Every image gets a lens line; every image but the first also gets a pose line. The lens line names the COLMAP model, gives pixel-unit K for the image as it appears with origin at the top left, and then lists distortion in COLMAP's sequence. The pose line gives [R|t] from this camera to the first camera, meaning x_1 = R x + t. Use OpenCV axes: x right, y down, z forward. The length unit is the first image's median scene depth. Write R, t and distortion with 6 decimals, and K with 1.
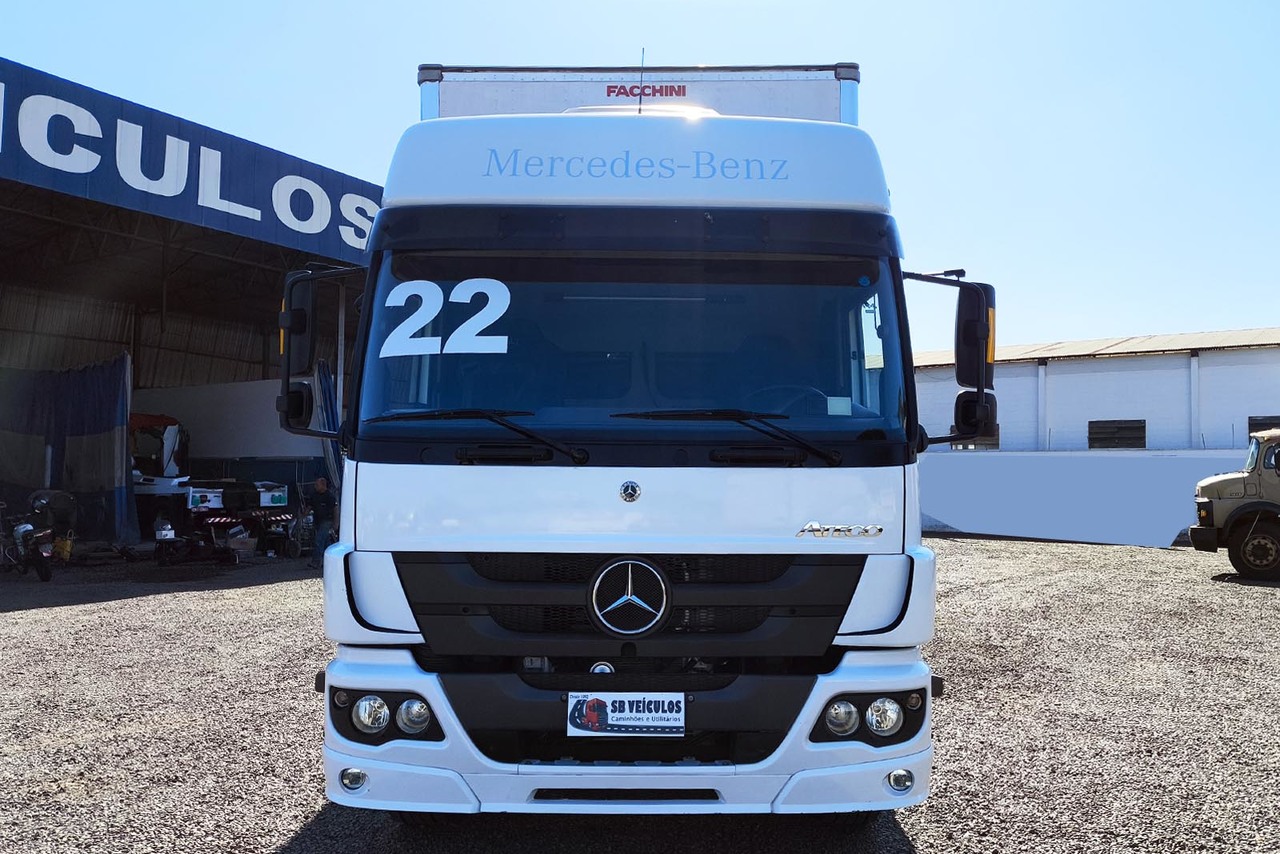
lens RADIAL K [[933.8, 0, 639.9], [0, 933.8, 436.2], [0, 0, 1]] dist [0.073559, -0.002715]
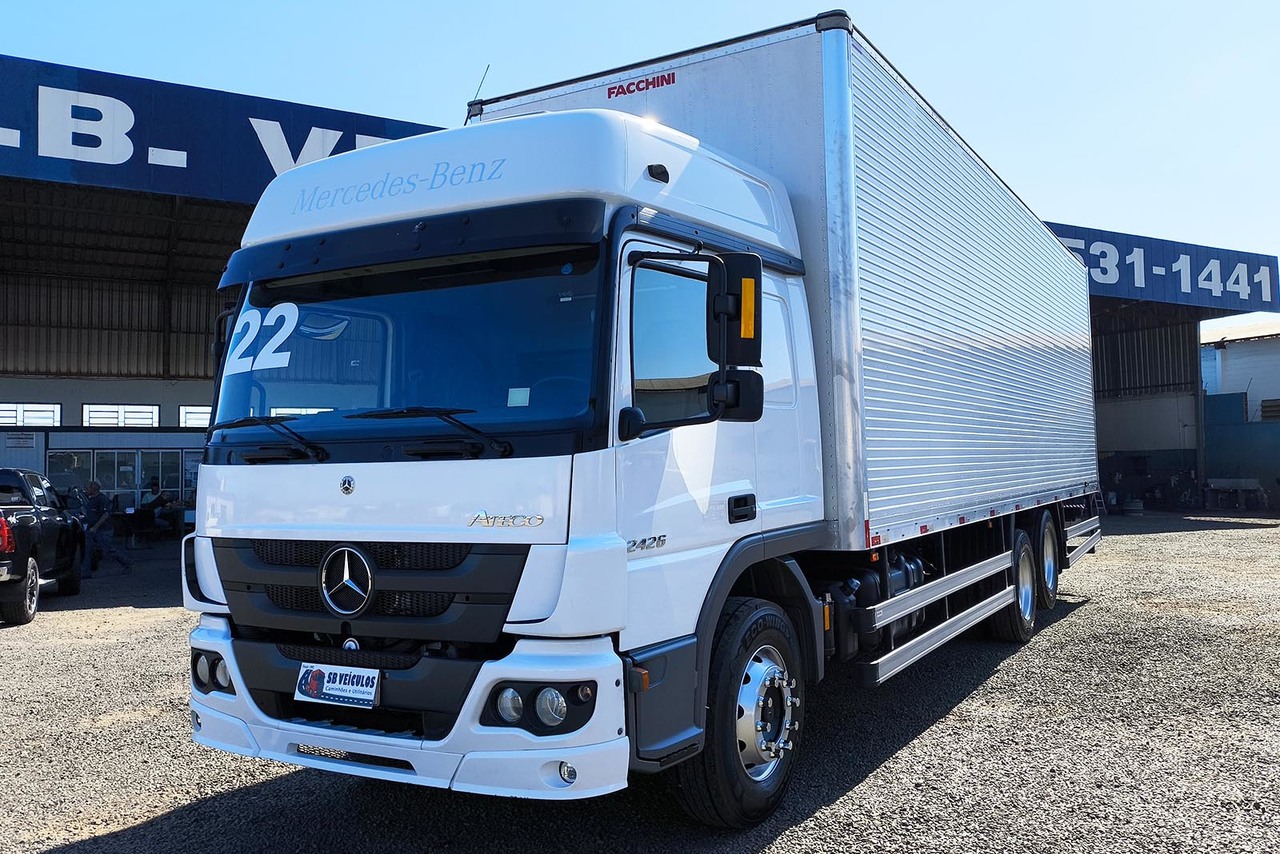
lens RADIAL K [[918.9, 0, 640.0], [0, 918.9, 427.0], [0, 0, 1]] dist [0.060784, -0.002716]
pose [[0.897158, -0.041262, -0.439779, 0.788304], [0.045152, 0.998979, -0.001617, 0.007602], [0.439396, -0.018406, 0.898105, 0.169934]]
